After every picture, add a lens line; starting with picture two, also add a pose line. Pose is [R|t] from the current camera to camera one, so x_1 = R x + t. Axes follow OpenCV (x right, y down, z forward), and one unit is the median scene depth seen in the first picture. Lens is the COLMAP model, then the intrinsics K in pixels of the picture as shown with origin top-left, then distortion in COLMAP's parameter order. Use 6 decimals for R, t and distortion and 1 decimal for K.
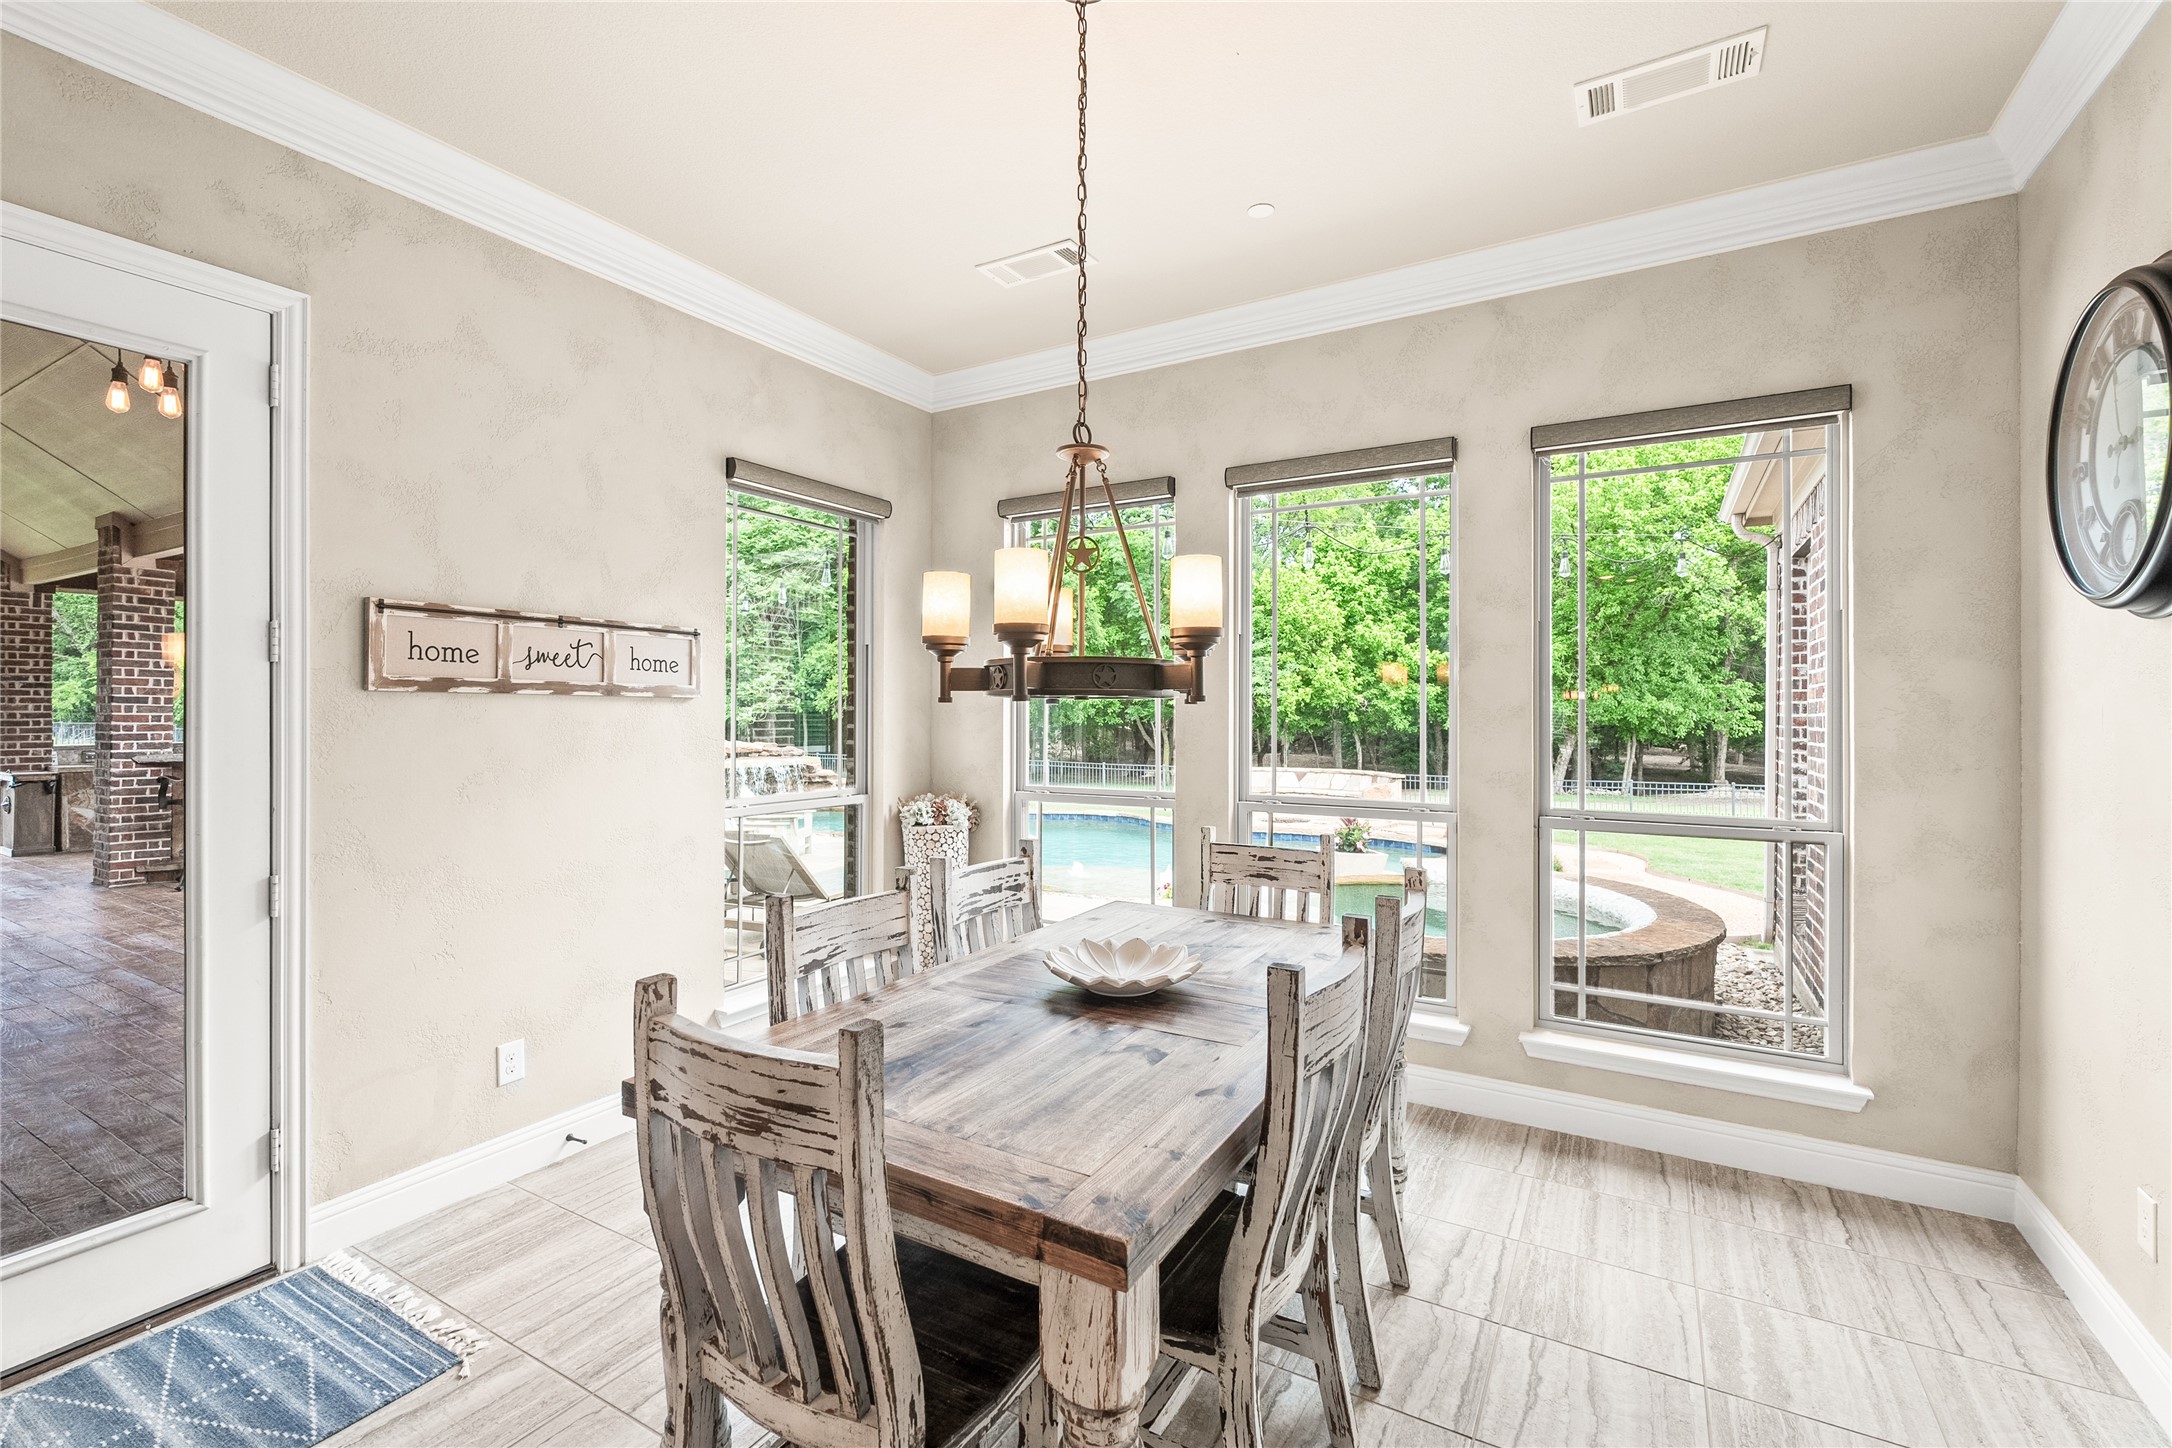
lens RADIAL K [[951.8, 0, 1086.2], [0, 951.8, 713.5], [0, 0, 1]] dist [-0.005032, 0.000471]
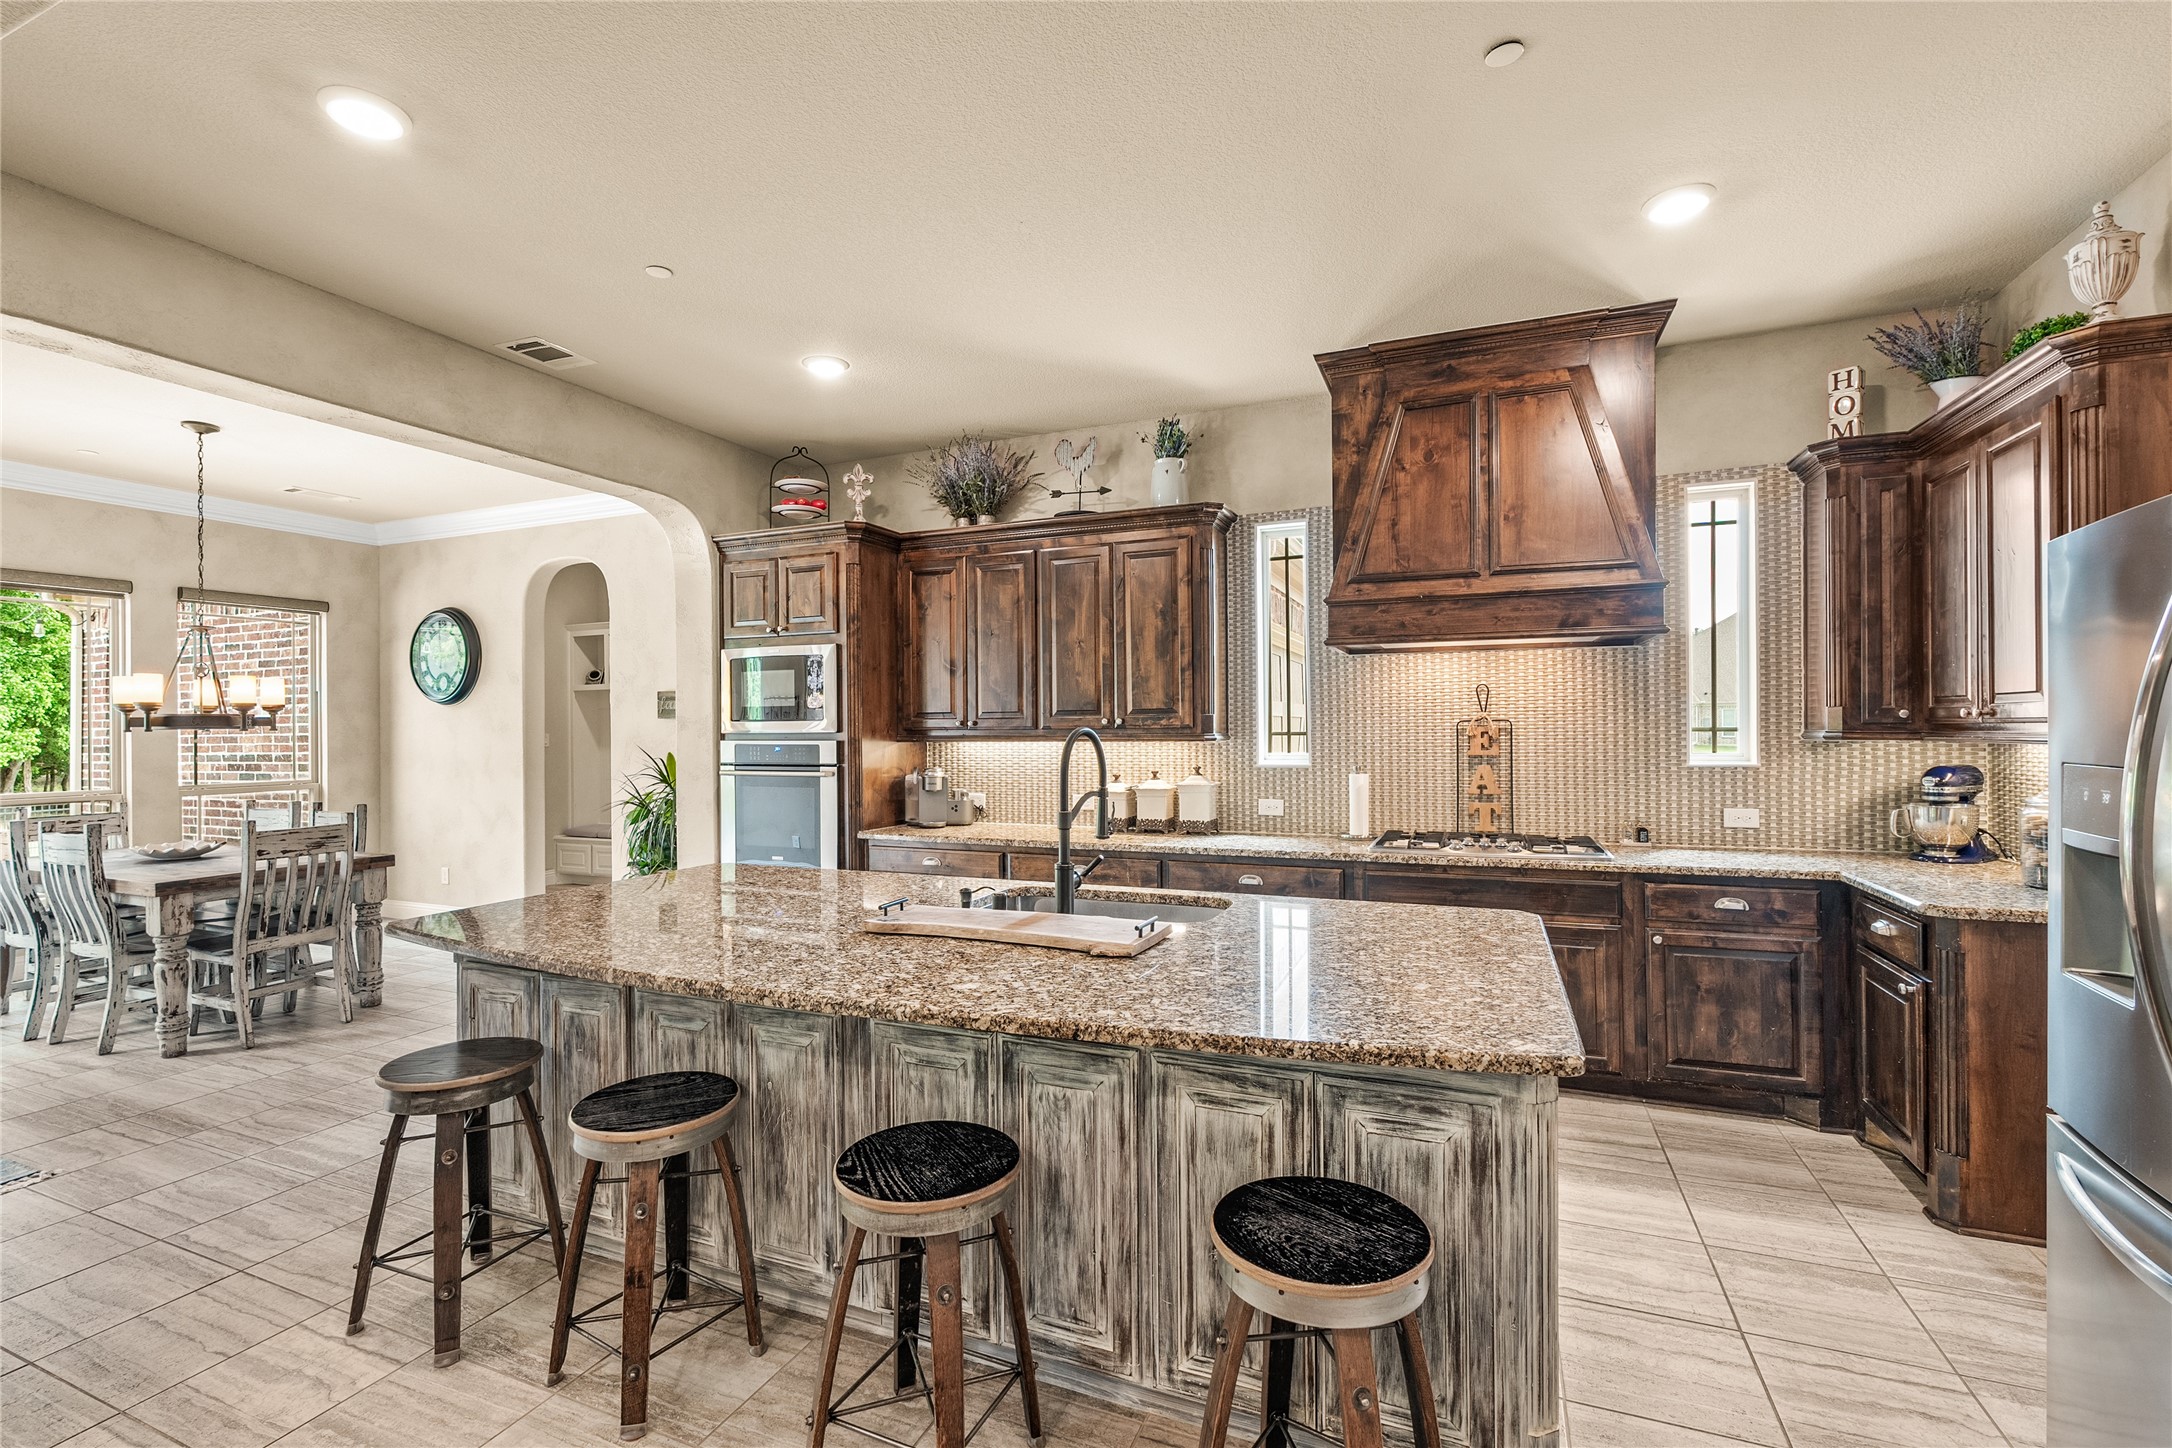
lens RADIAL K [[951.8, 0, 1085.5], [0, 951.8, 725.6], [0, 0, 1]] dist [-0.005032, 0.000471]
pose [[-0.126700, -0.002818, 0.991937, -2.554898], [0.007503, 0.999965, 0.003799, -0.018268], [-0.991913, 0.007924, -0.126674, -0.883865]]
